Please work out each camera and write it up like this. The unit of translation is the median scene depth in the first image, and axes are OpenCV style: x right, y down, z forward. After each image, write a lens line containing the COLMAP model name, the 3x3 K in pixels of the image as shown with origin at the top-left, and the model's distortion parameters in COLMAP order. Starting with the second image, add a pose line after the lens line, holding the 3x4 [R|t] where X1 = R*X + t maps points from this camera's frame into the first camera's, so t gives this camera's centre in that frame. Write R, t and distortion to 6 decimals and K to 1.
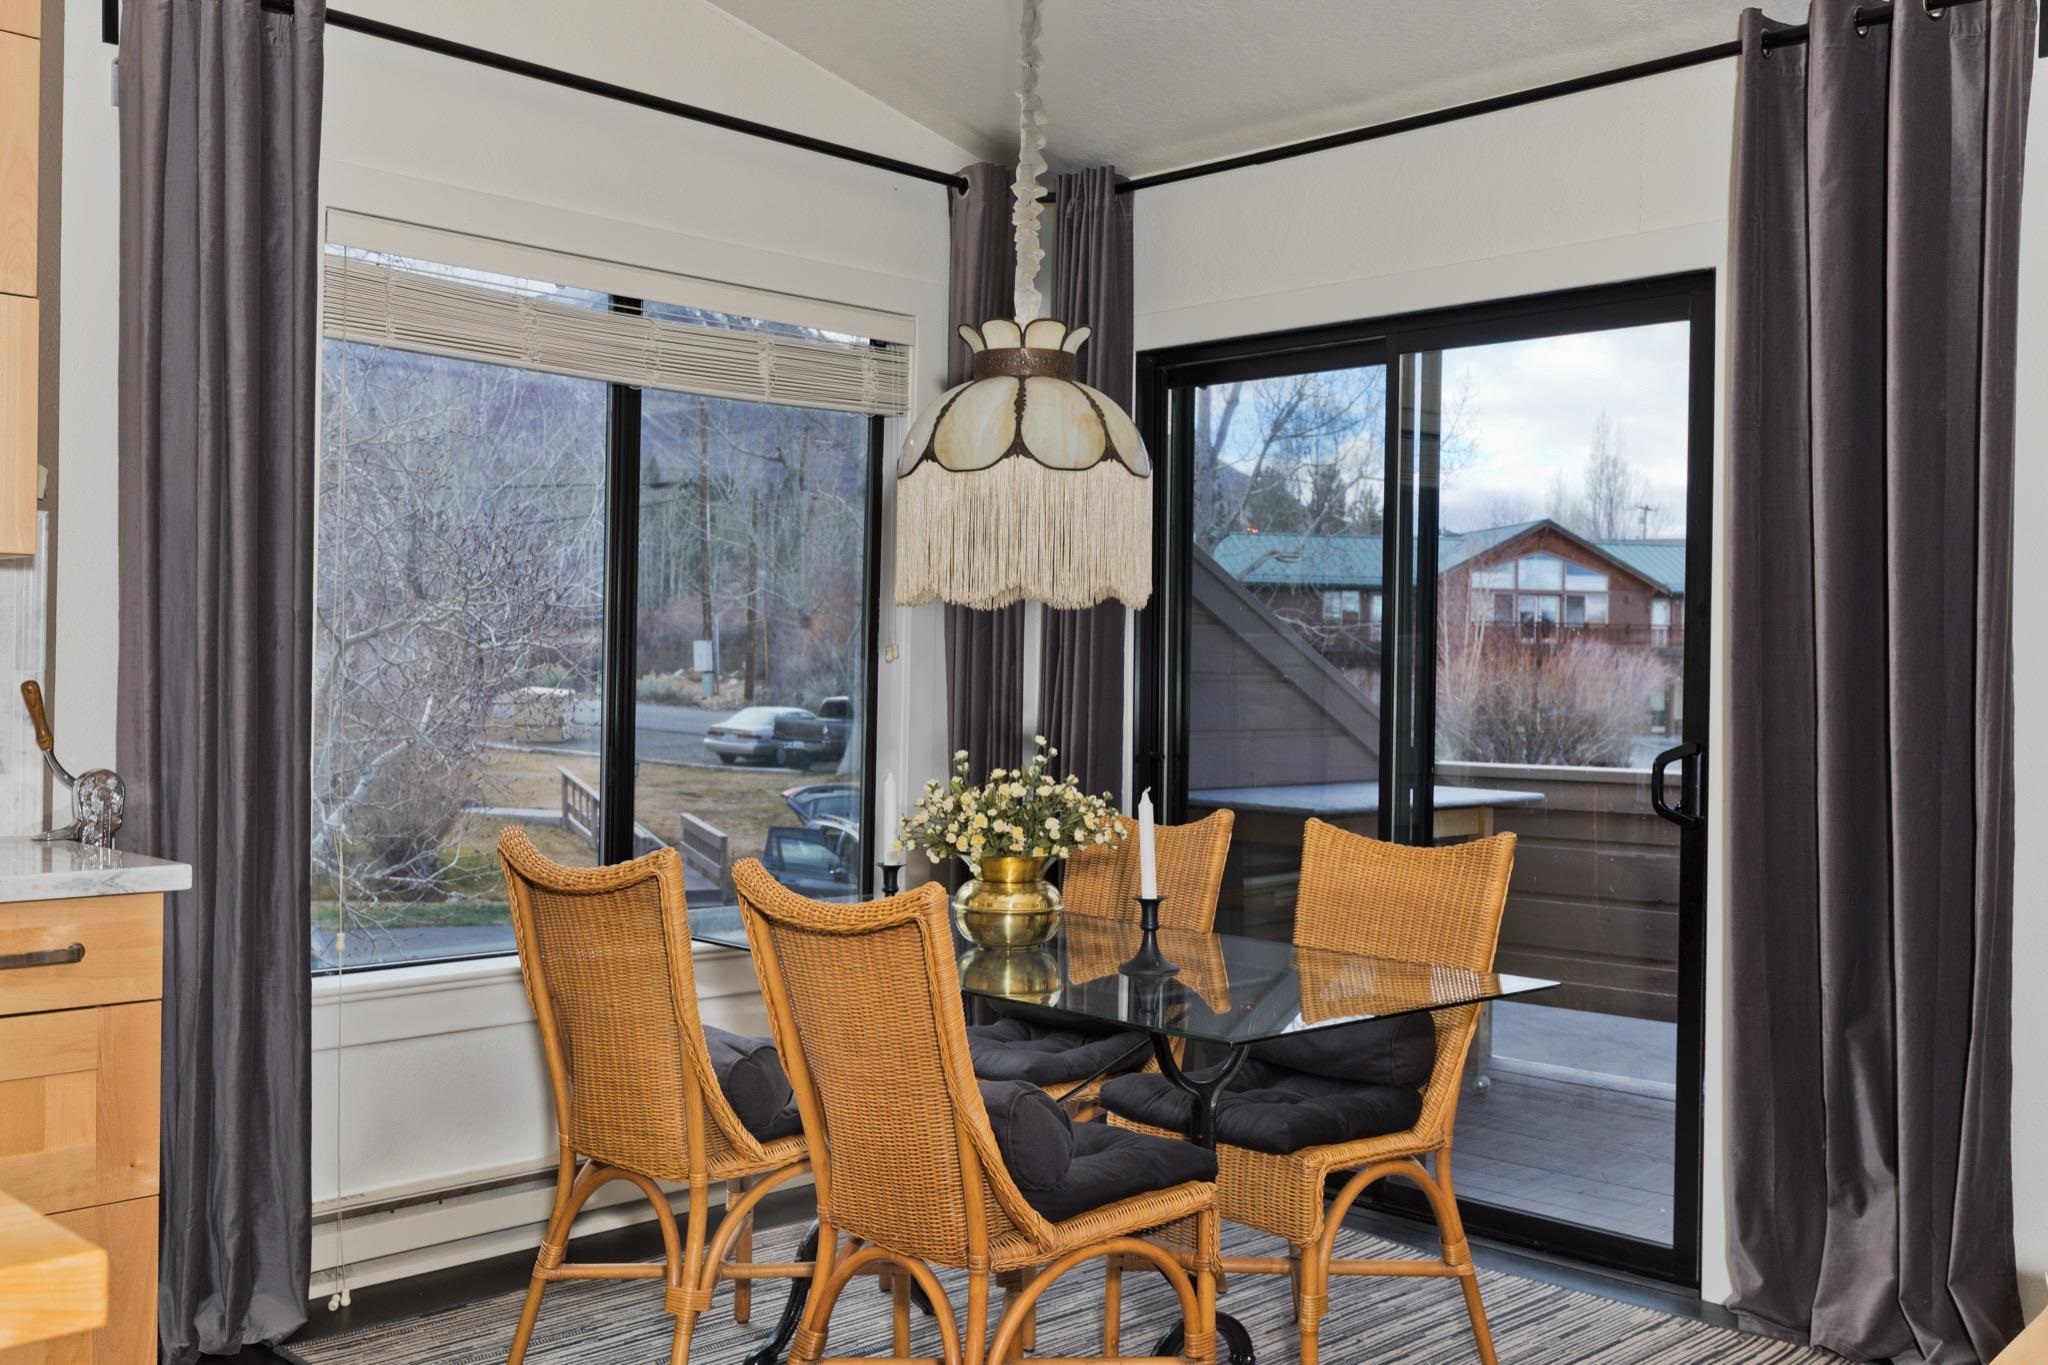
lens RADIAL K [[1922.4, 0, 1077.7], [0, 1922.4, 677.0], [0, 0, 1]] dist [0.024845, 0.000000]
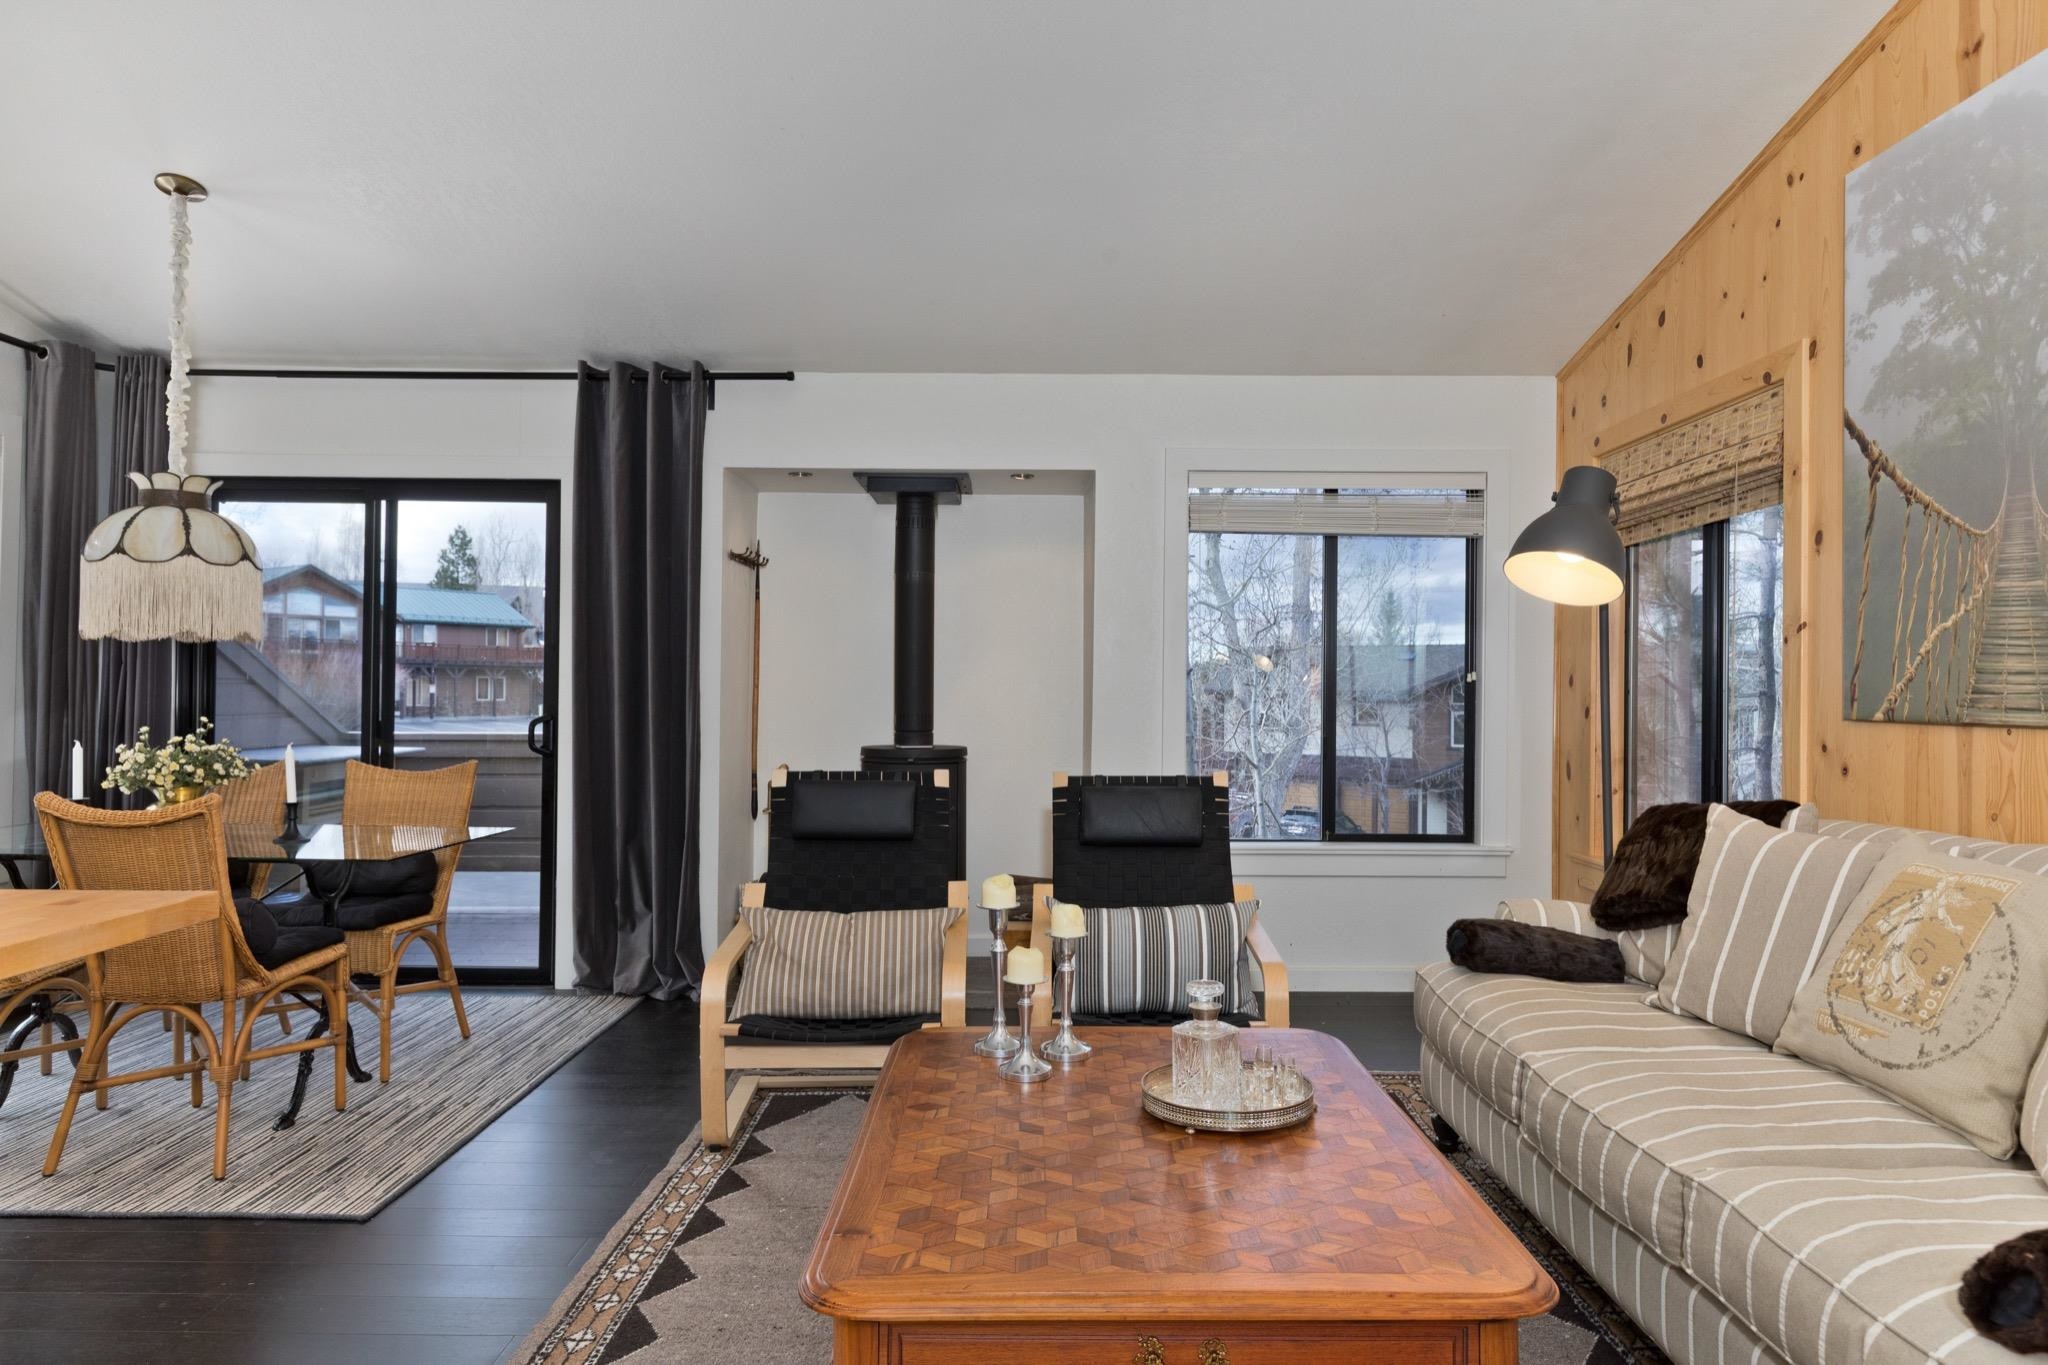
lens RADIAL K [[1302.5, 0, 1027.1], [0, 1302.5, 679.9], [0, 0, 1]] dist [-0.001245, -0.000109]
pose [[0.722216, -0.001876, 0.691666, -0.278393], [0.000191, 0.999997, 0.002513, -0.005536], [-0.691668, -0.001683, 0.722214, -0.346016]]
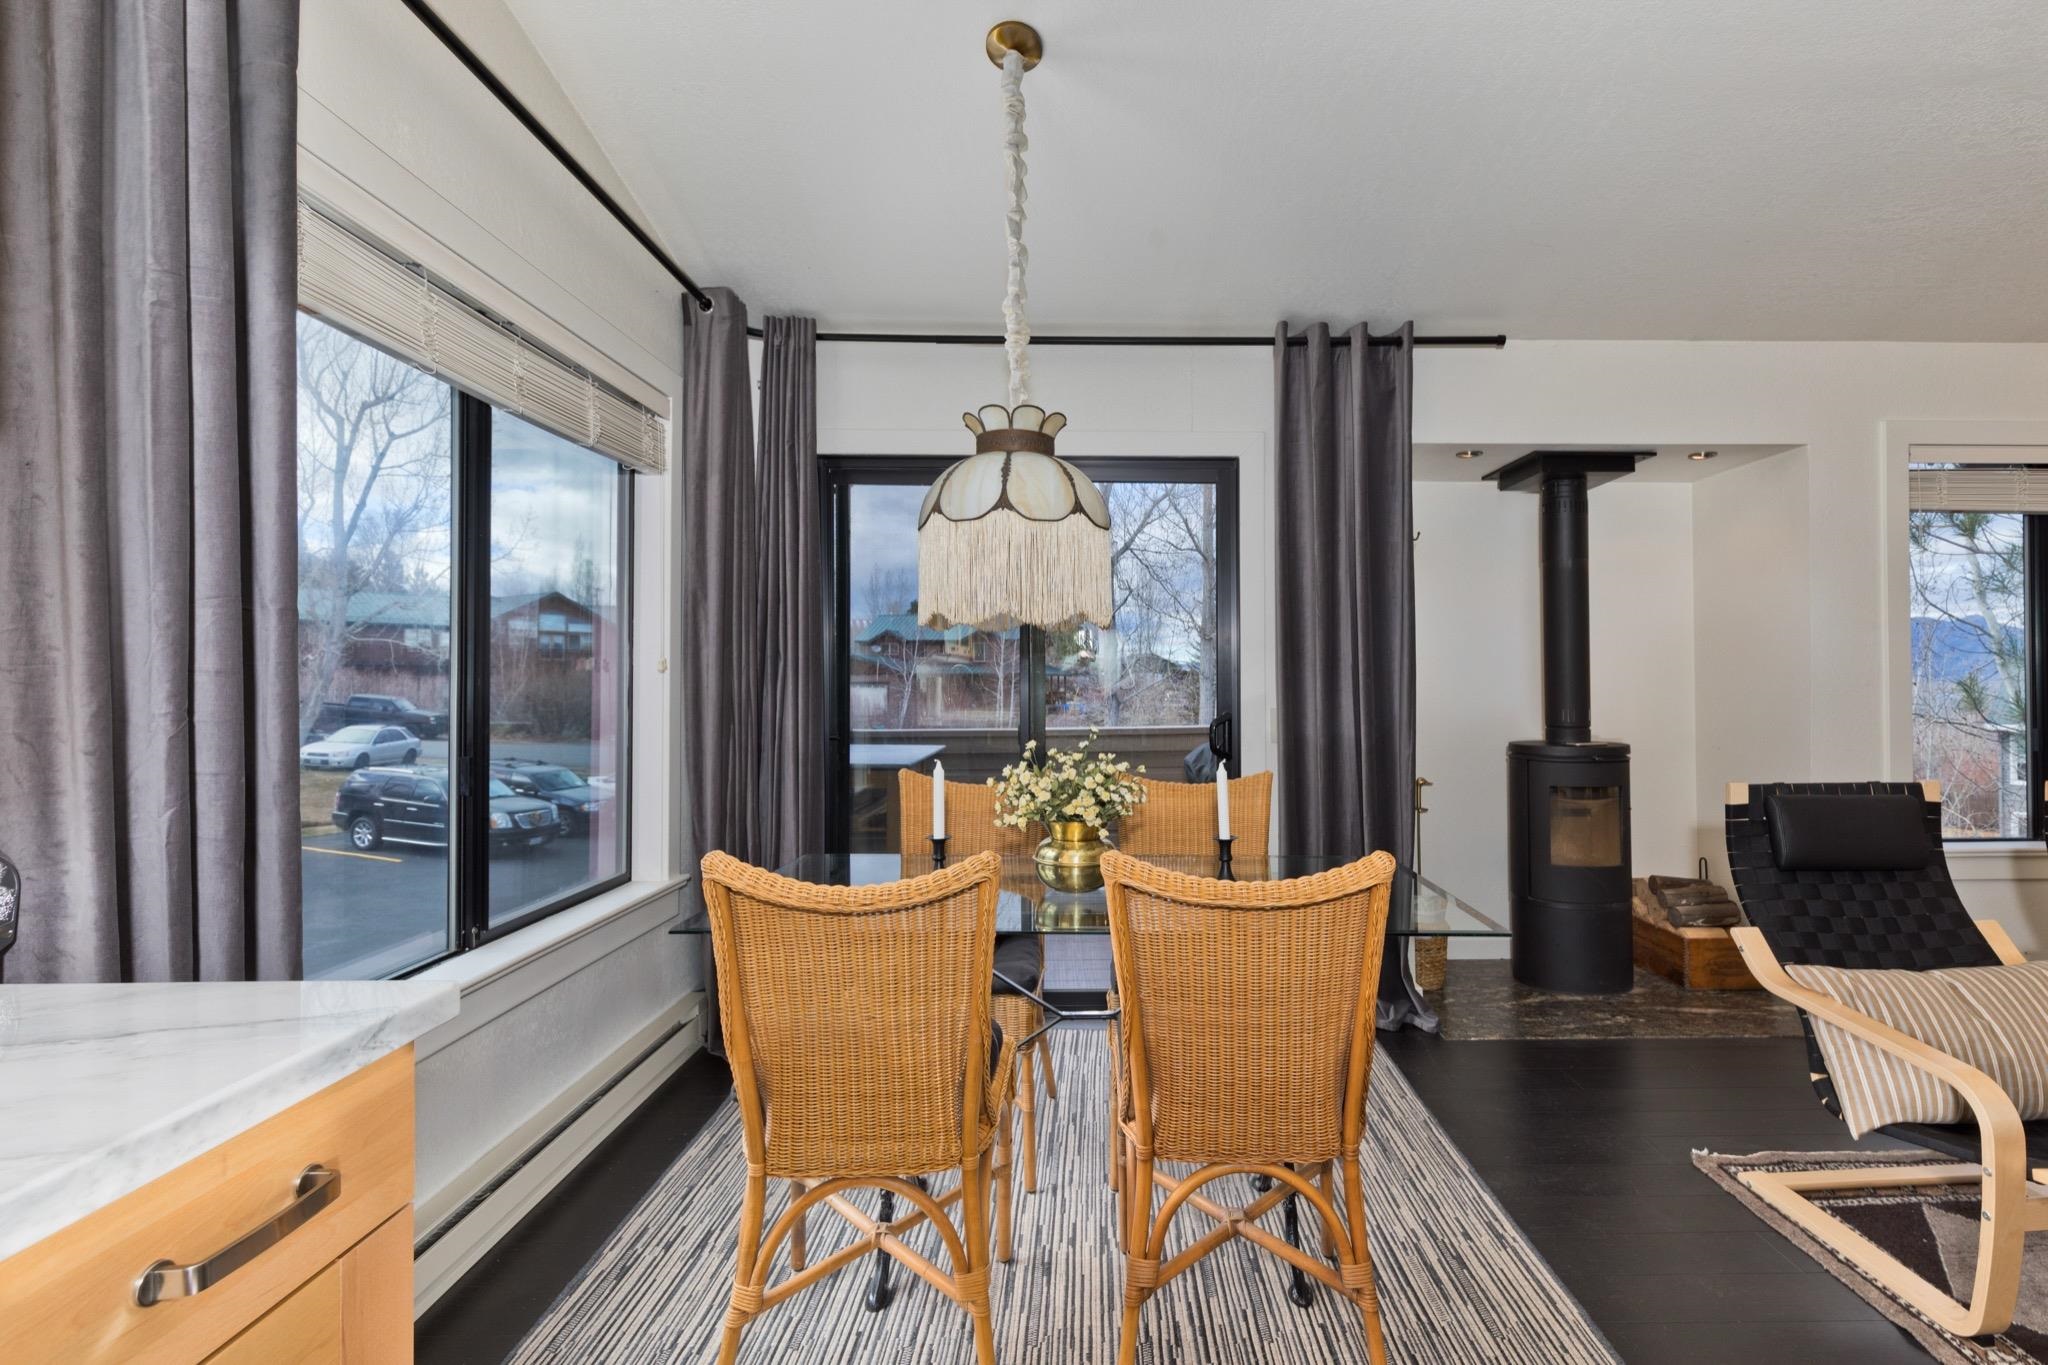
lens RADIAL K [[929.0, 0, 1033.0], [0, 929.0, 681.3], [0, 0, 1]] dist [0.005600, 0.000257]
pose [[0.708101, -0.011317, 0.706020, -0.470154], [0.009015, 0.999935, 0.006986, -0.004909], [-0.706054, 0.001417, 0.708157, 0.540808]]
